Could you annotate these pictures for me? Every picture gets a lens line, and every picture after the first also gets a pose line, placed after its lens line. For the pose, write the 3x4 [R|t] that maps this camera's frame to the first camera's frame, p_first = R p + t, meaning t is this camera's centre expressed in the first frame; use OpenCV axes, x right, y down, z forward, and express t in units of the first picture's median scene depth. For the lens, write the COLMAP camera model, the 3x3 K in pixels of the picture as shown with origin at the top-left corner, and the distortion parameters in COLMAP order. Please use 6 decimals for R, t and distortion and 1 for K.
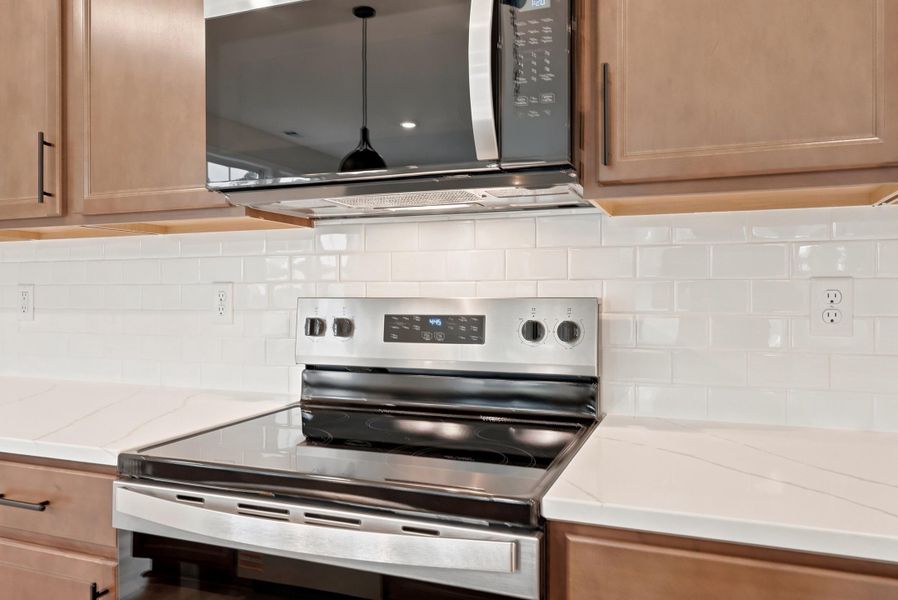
lens RADIAL K [[658.6, 0, 446.1], [0, 658.6, 297.4], [0, 0, 1]] dist [0.001032, -0.001079]
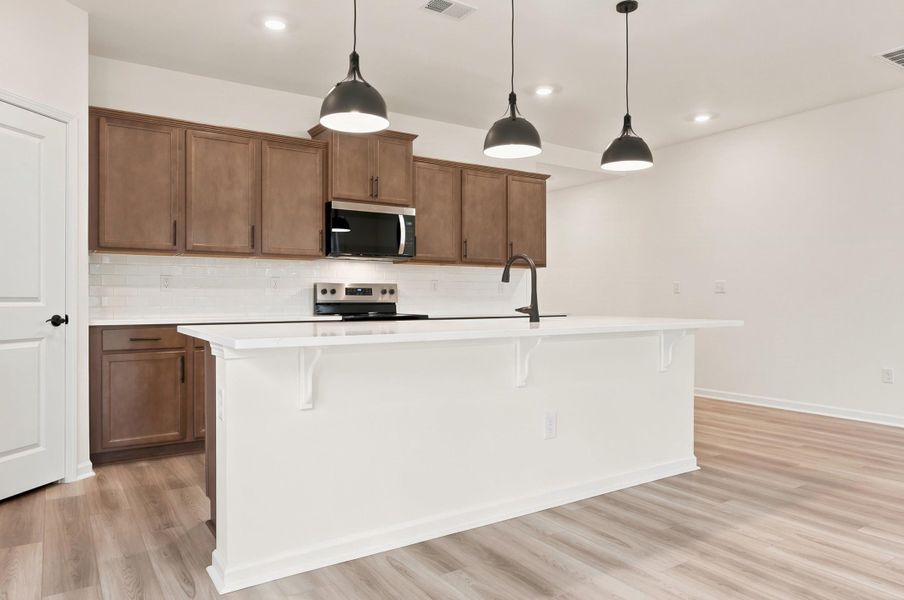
lens RADIAL K [[595.2, 0, 448.4], [0, 595.2, 301.8], [0, 0, 1]] dist [-0.012610, -0.004360]
pose [[0.593429, -0.002579, 0.804882, -2.475215], [0.005012, 0.999987, -0.000491, 0.111224], [-0.804871, 0.004326, 0.593434, -1.434392]]
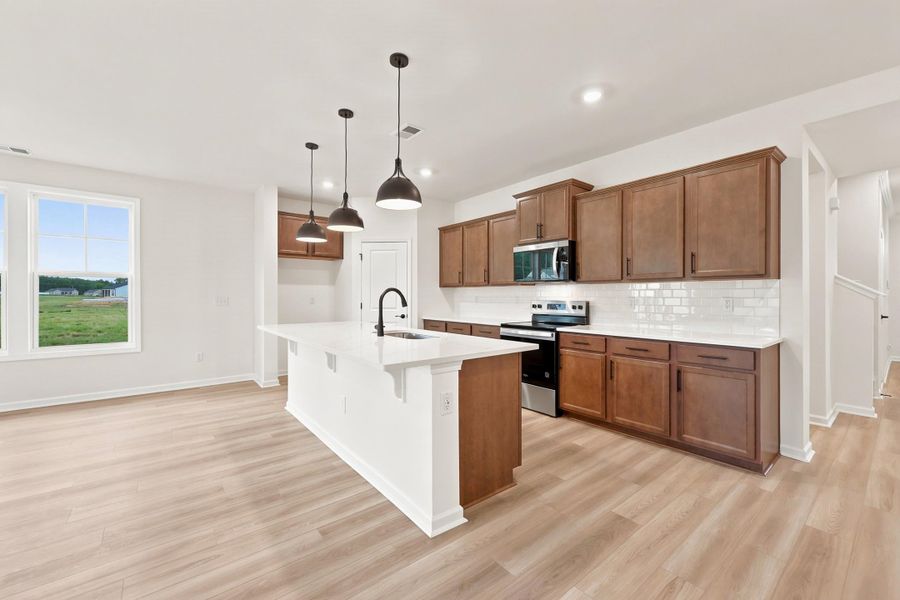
lens RADIAL K [[363.6, 0, 448.8], [0, 363.6, 293.4], [0, 0, 1]] dist [0.004167, 0.000821]
pose [[0.862259, -0.001024, -0.506467, 0.695608], [-0.006220, 0.999901, -0.012611, -0.014902], [0.506430, 0.014024, 0.862167, -1.859592]]
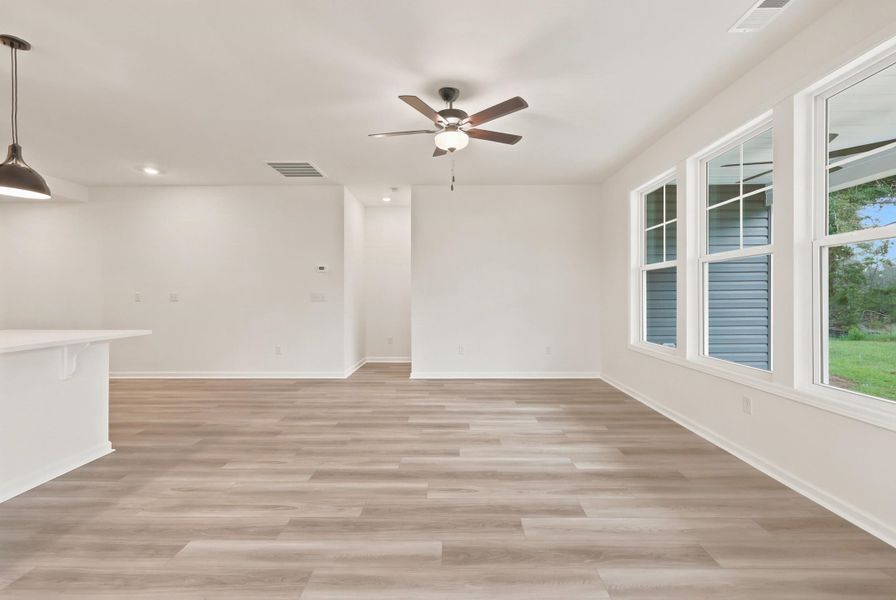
lens RADIAL K [[362.0, 0, 447.2], [0, 362.0, 298.3], [0, 0, 1]] dist [0.004167, 0.000821]
pose [[-0.340574, -0.006413, 0.940196, -2.236764], [0.007277, 0.999929, 0.009457, 0.020319], [-0.940189, 0.010062, -0.340503, -1.776740]]
